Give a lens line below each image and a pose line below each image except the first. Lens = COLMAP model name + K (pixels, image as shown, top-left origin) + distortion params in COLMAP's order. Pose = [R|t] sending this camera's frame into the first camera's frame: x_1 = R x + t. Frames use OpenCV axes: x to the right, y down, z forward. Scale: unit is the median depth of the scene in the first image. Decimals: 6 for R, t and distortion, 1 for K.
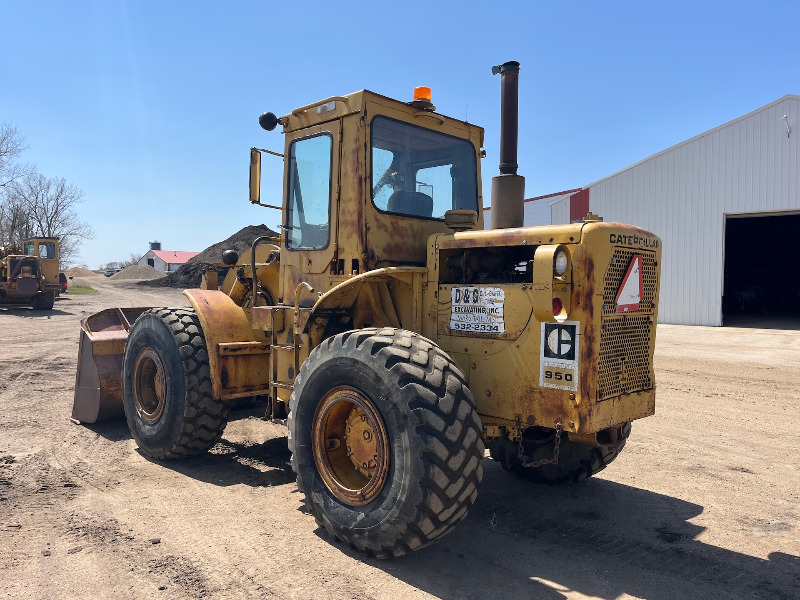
lens RADIAL K [[616.6, 0, 402.9], [0, 616.6, 305.0], [0, 0, 1]] dist [0.060839, -0.090657]
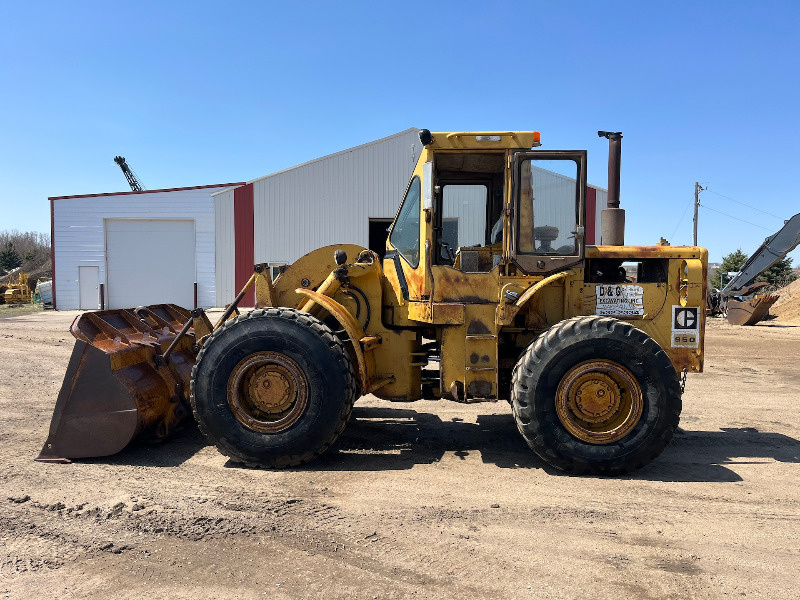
lens RADIAL K [[616.6, 0, 399.2], [0, 616.6, 302.9], [0, 0, 1]] dist [0.060839, -0.090657]
pose [[0.749220, -0.032172, 0.661539, -1.111050], [0.020525, 0.999468, 0.025360, -0.031107], [-0.662003, -0.005422, 0.749482, 0.215515]]
